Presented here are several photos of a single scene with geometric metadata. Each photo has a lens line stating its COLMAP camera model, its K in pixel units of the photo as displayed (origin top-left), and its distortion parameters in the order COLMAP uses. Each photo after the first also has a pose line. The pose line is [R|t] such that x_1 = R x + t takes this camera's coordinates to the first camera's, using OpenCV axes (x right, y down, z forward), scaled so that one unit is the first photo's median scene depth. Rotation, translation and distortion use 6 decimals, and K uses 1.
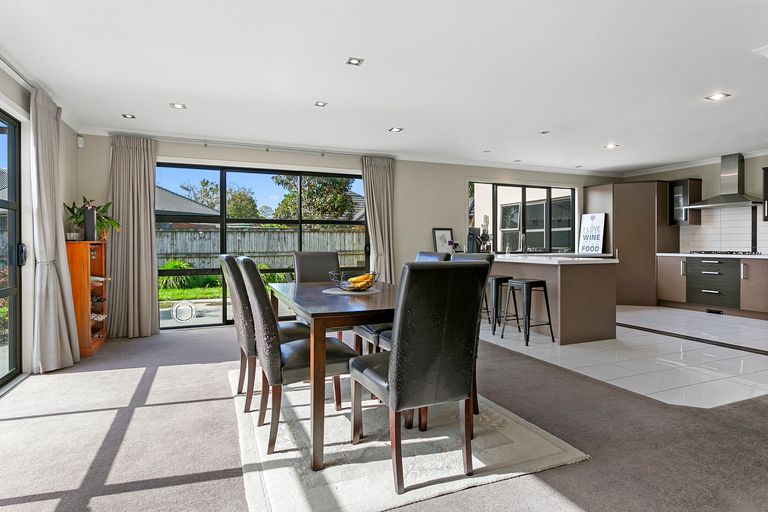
lens RADIAL K [[427.6, 0, 384.1], [0, 427.6, 245.0], [0, 0, 1]] dist [0.019673, 0.000293]
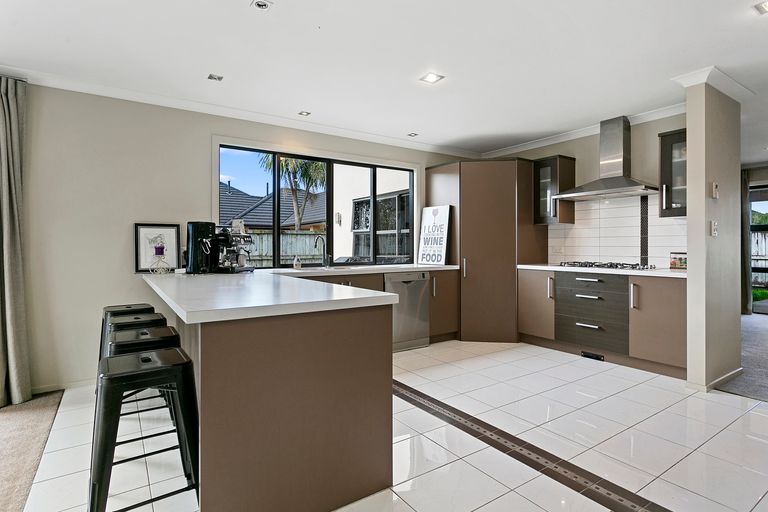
lens RADIAL K [[399.1, 0, 383.5], [0, 399.1, 246.5], [0, 0, 1]] dist [0.000143, 0.000233]
pose [[0.981914, 0.000859, 0.189324, 0.309993], [-0.000633, 0.999999, -0.001257, -0.009159], [-0.189325, 0.001114, 0.981914, 0.427045]]
